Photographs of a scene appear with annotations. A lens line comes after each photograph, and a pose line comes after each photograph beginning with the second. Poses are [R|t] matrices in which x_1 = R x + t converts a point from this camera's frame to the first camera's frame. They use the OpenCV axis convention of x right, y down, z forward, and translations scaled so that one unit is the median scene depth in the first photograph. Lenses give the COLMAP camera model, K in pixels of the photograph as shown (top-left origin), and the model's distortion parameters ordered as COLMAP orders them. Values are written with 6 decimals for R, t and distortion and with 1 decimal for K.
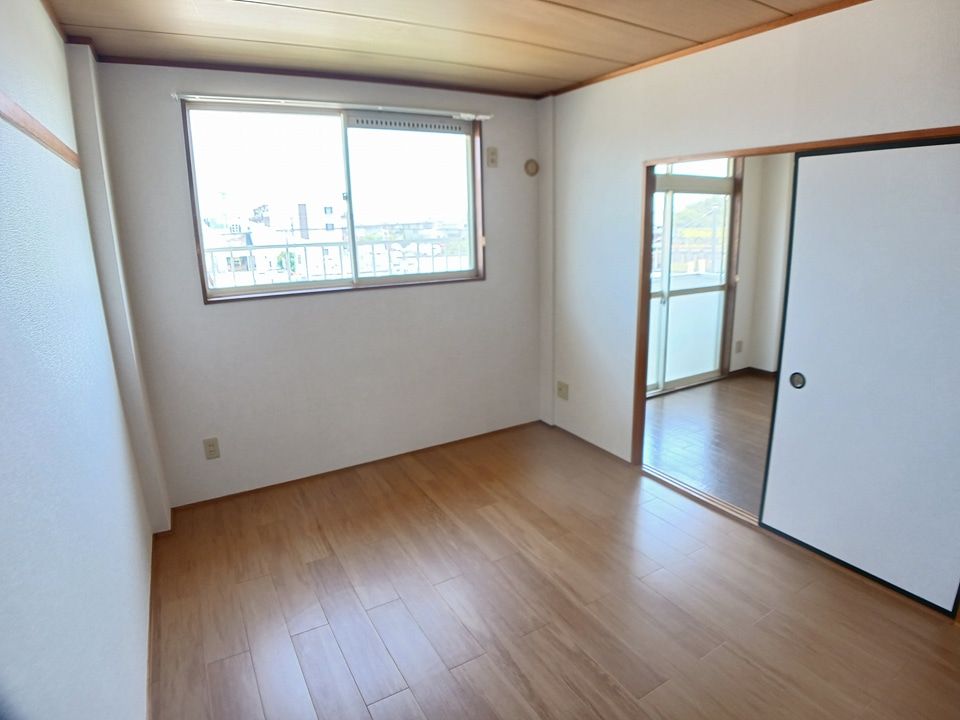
lens RADIAL K [[536.0, 0, 510.7], [0, 536.0, 360.2], [0, 0, 1]] dist [-0.071569, 0.003850]
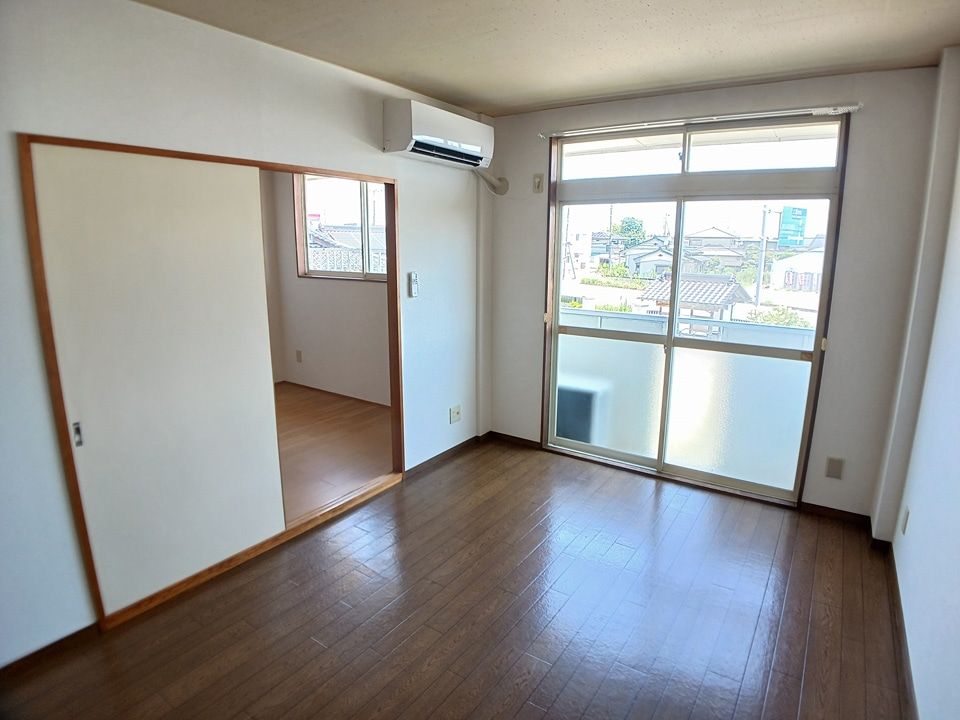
lens RADIAL K [[536.0, 0, 510.7], [0, 536.0, 360.2], [0, 0, 1]] dist [-0.071569, 0.003850]
pose [[0.417504, 0.217908, -0.882160, 0.879973], [-0.237494, 0.963243, 0.125536, -0.144734], [0.877090, 0.157096, 0.453910, 0.505694]]
